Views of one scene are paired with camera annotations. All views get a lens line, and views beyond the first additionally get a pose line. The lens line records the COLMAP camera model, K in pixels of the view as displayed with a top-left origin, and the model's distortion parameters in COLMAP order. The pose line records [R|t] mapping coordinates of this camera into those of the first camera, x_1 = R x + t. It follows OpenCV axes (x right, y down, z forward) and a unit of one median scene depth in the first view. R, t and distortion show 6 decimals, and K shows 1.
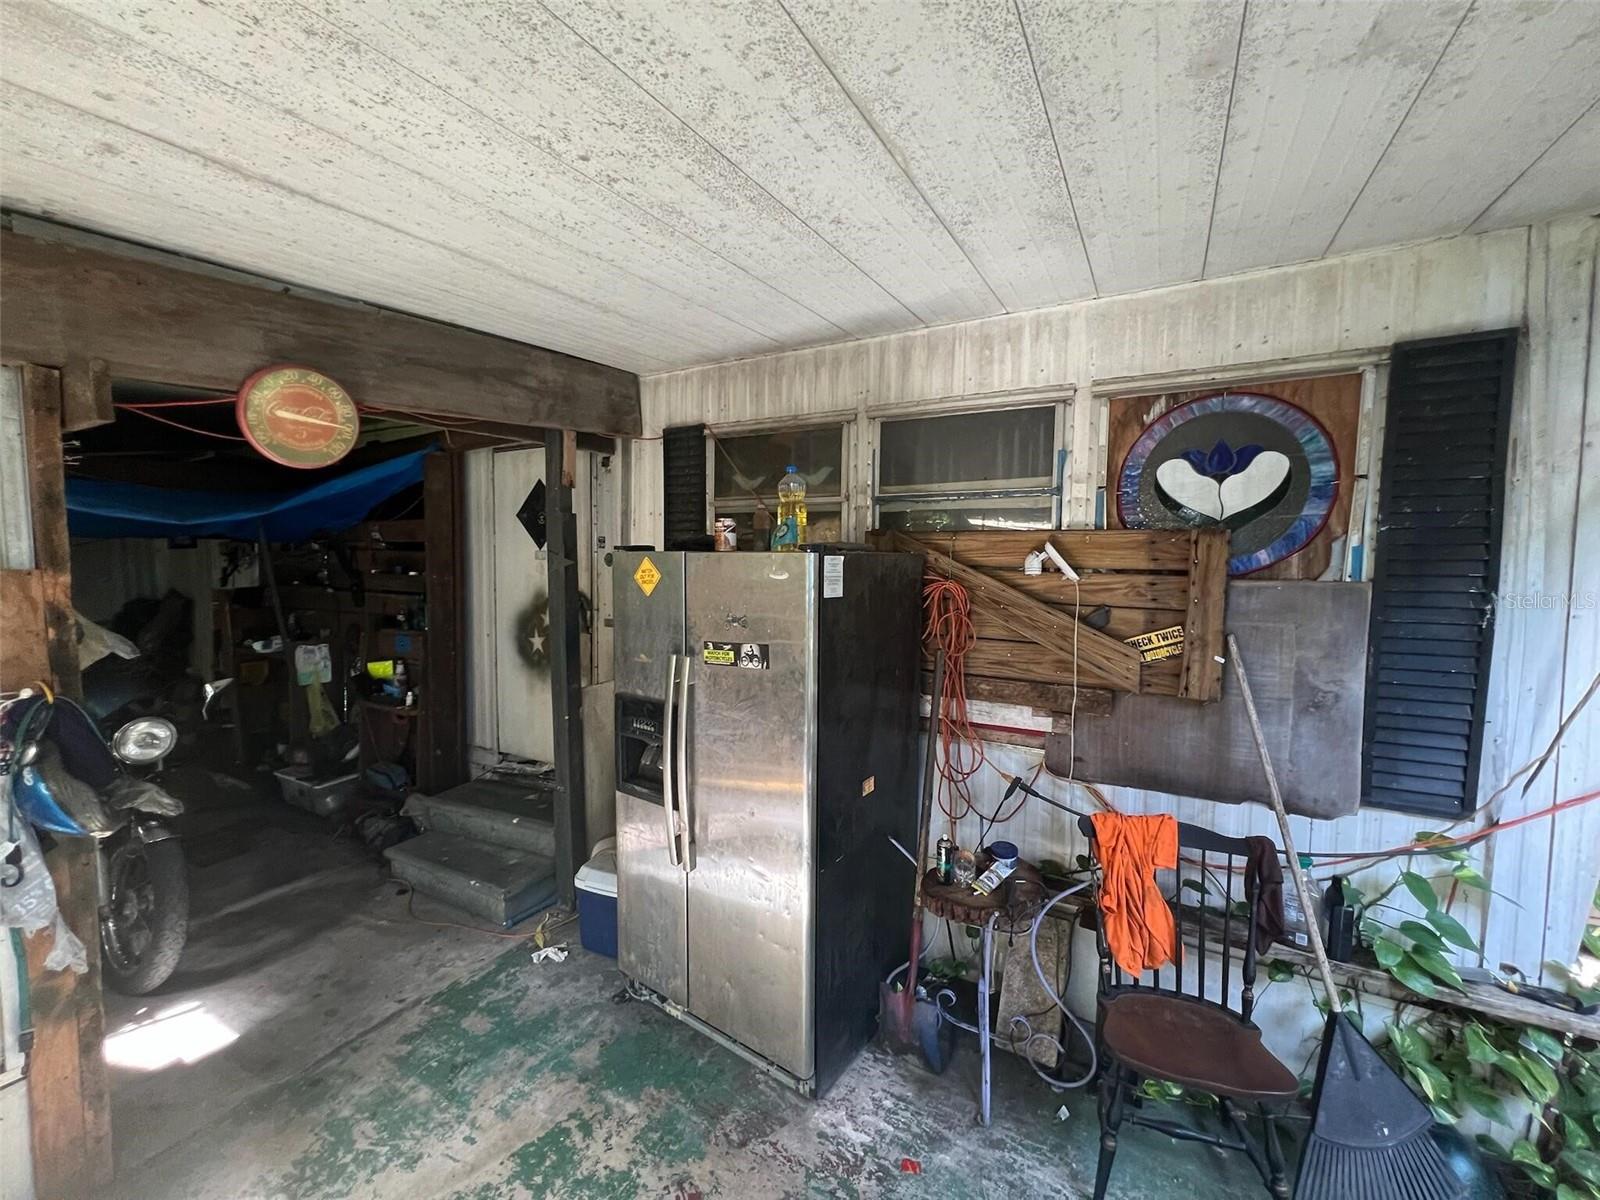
lens RADIAL K [[642.9, 0, 803.1], [0, 642.9, 602.9], [0, 0, 1]] dist [-0.001904, -0.000181]
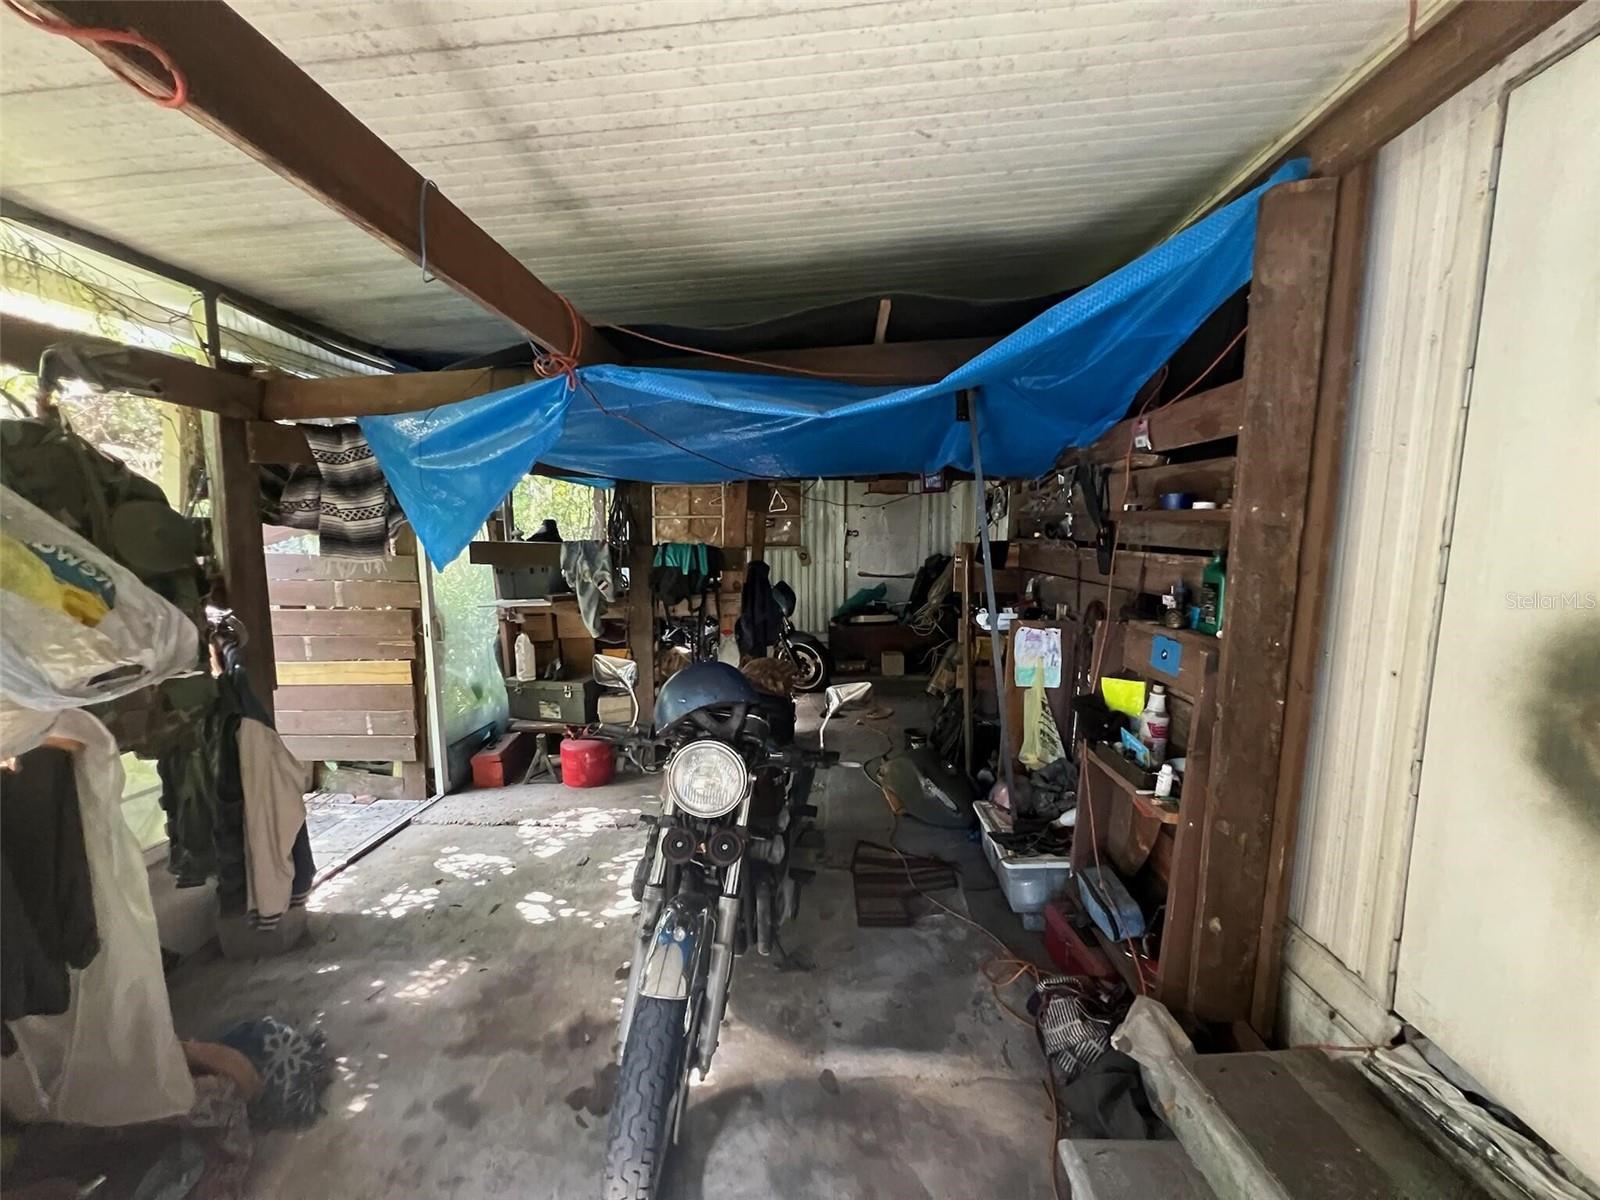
lens RADIAL K [[639.1, 0, 801.3], [0, 639.1, 608.5], [0, 0, 1]] dist [-0.000835, 0.000041]
pose [[0.439284, 0.104345, -0.892268, -0.317522], [-0.054114, 0.994501, 0.089659, -0.000035], [0.896717, 0.008898, 0.442515, 0.539108]]
